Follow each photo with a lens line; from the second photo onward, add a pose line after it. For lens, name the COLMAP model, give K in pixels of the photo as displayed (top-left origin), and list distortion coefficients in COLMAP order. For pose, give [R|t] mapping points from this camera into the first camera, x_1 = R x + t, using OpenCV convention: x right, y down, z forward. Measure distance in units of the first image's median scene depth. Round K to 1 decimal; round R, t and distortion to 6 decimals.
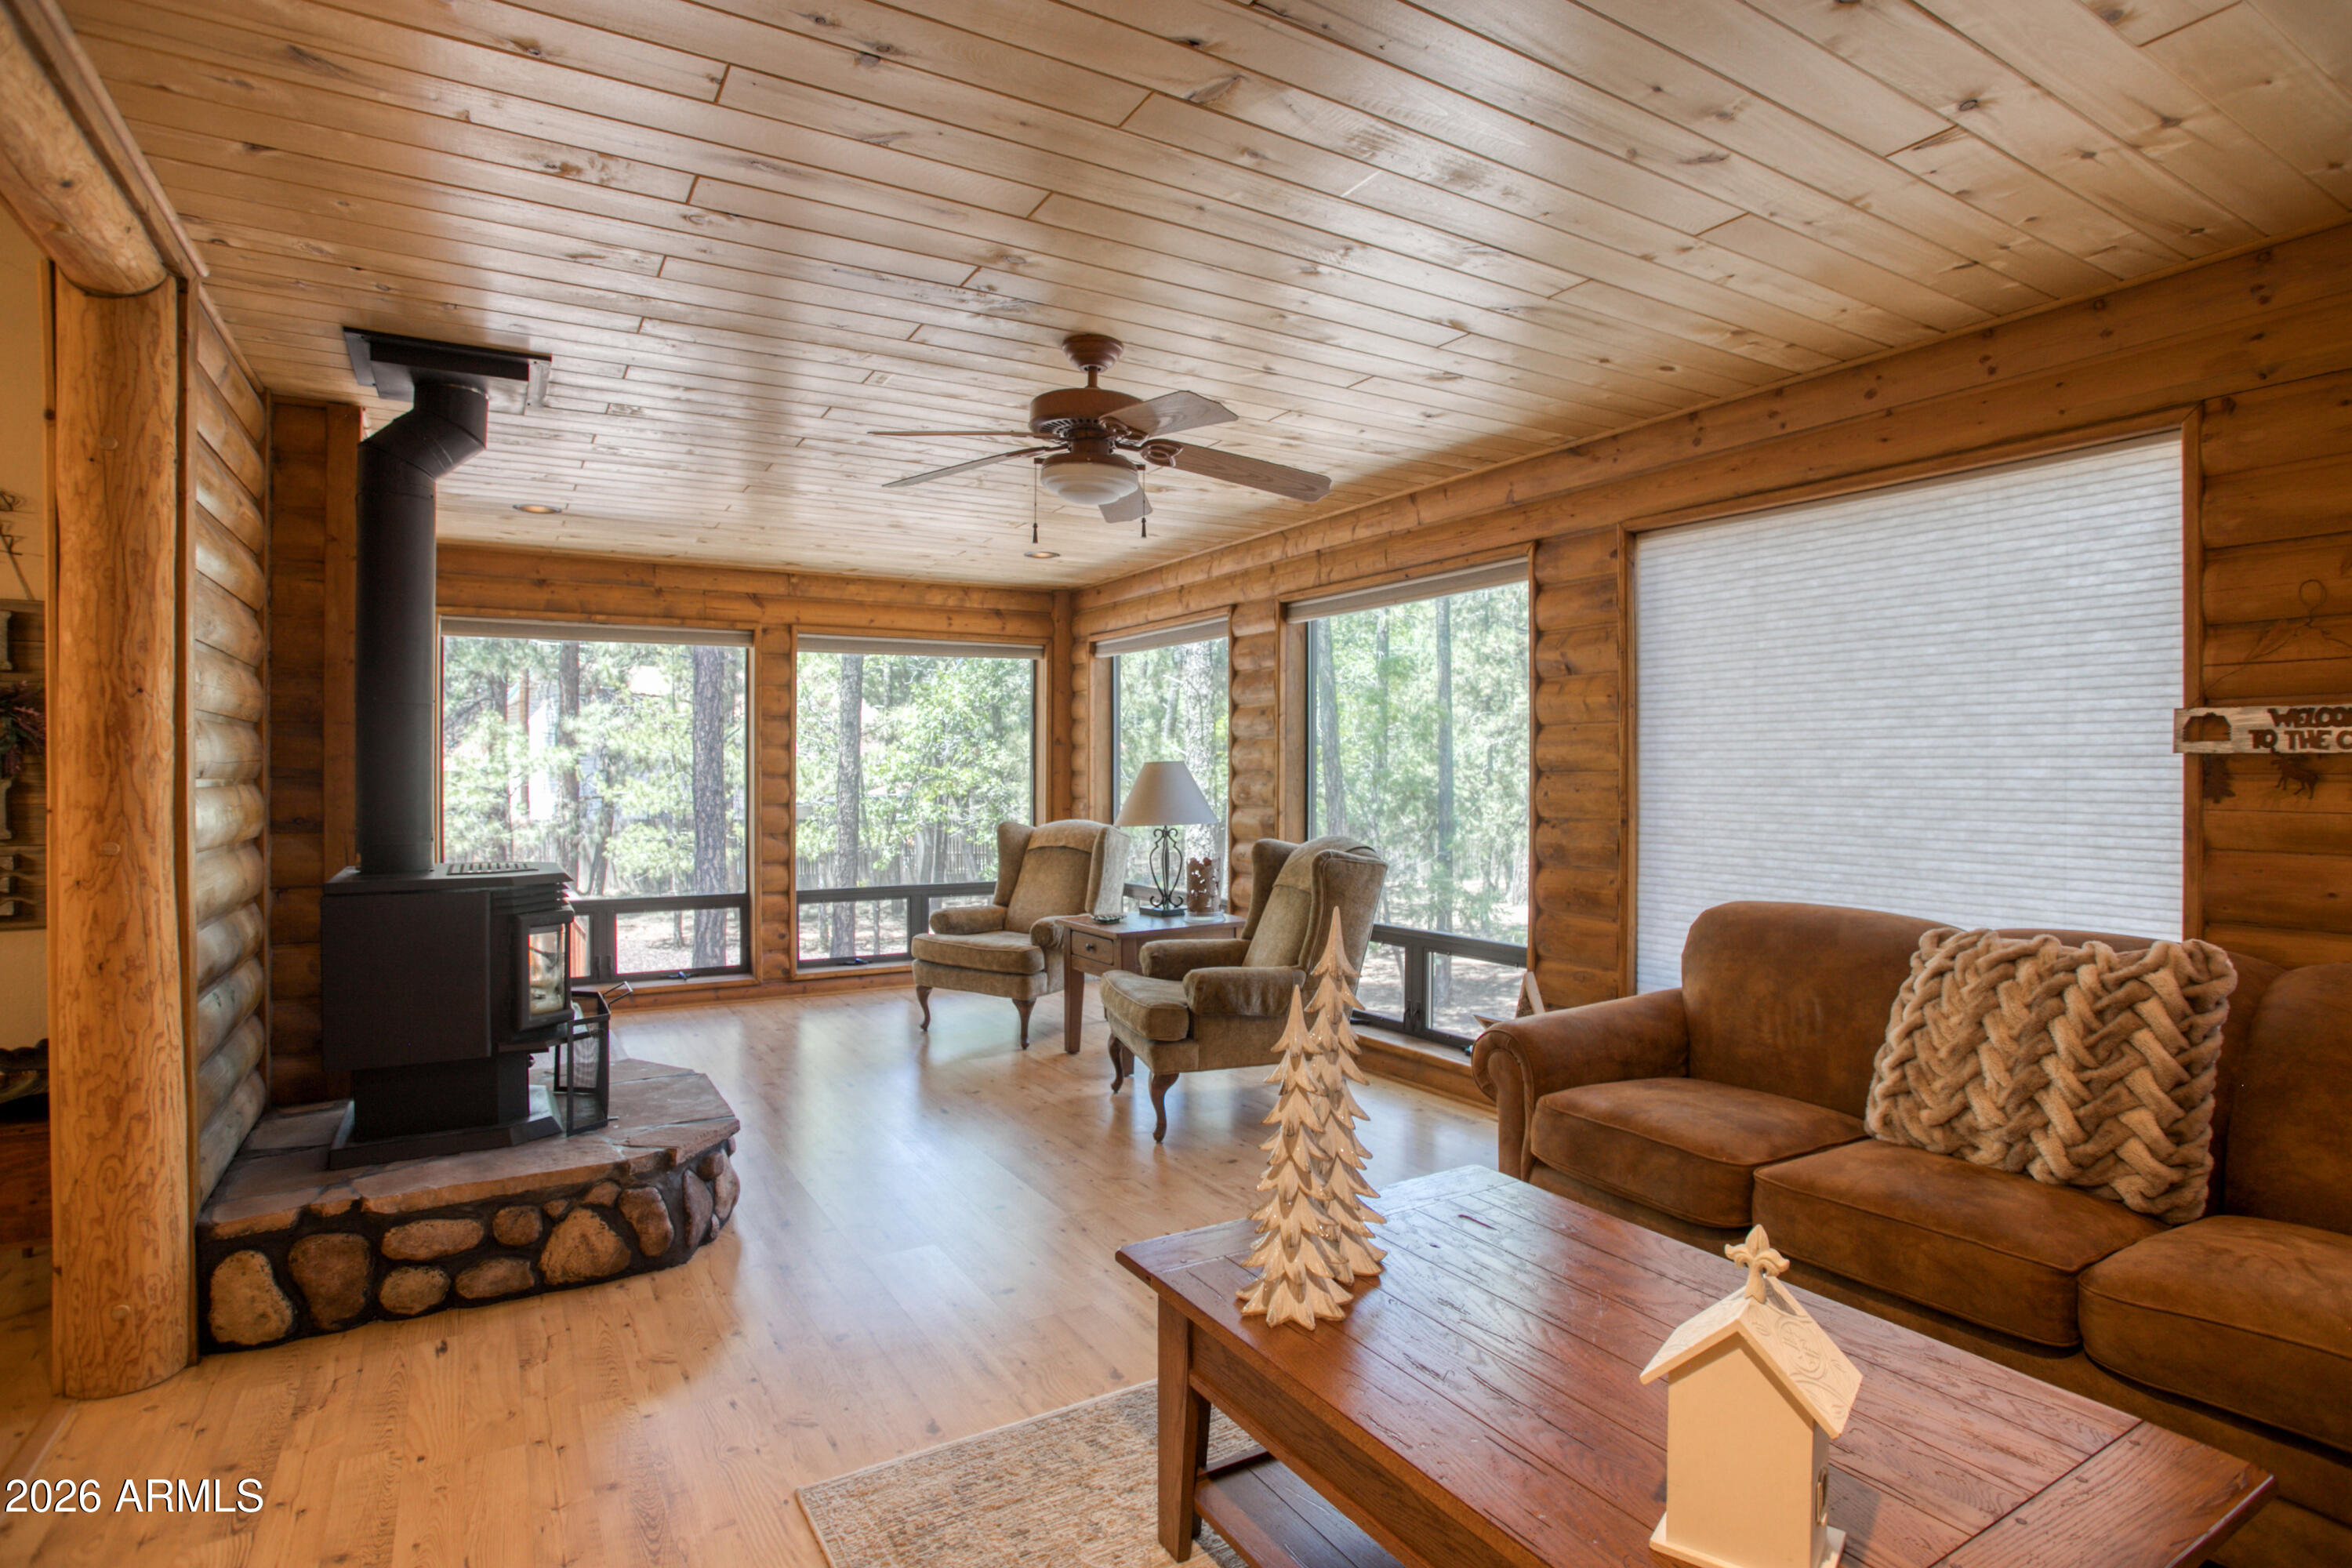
lens RADIAL K [[1153.7, 0, 1178.0], [0, 1153.7, 792.0], [0, 0, 1]] dist [-0.056596, 0.013634]
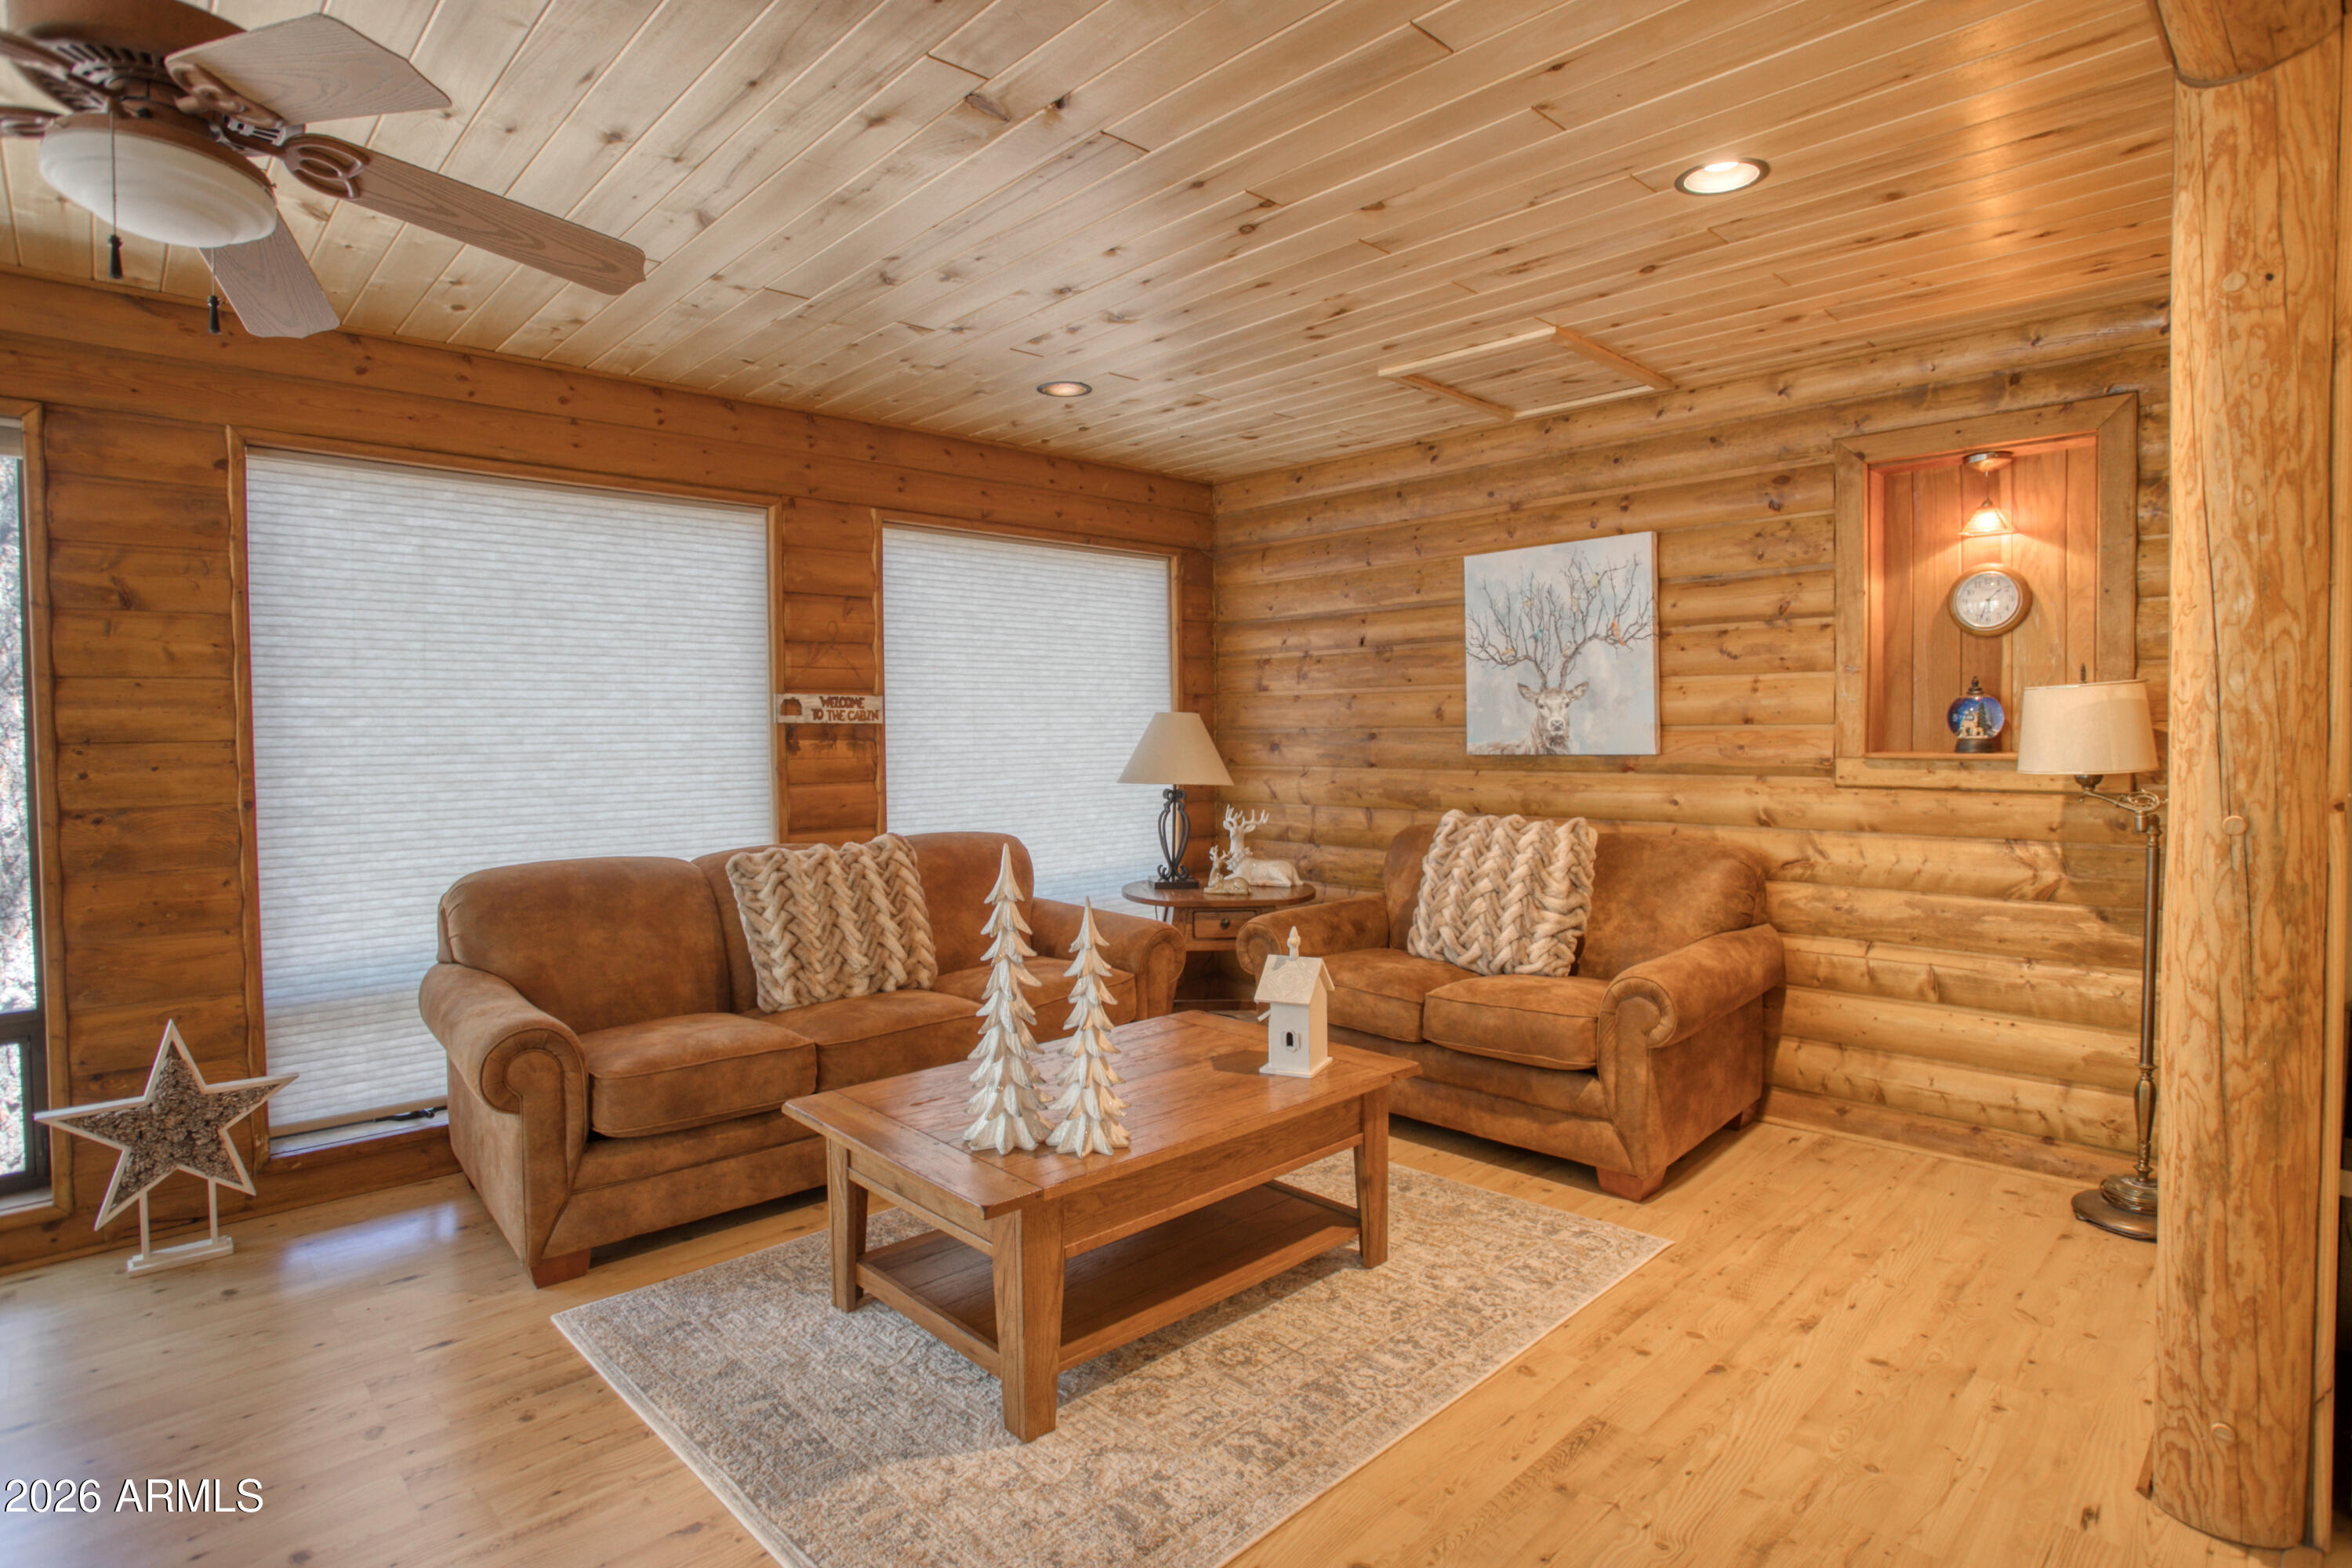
lens RADIAL K [[1153.7, 0, 1161.9], [0, 1153.7, 765.8], [0, 0, 1]] dist [-0.056596, 0.013634]
pose [[-0.256353, -0.022530, 0.966321, -0.648378], [0.033244, 0.998931, 0.032110, -0.007027], [-0.966011, 0.040356, -0.255330, 0.747377]]
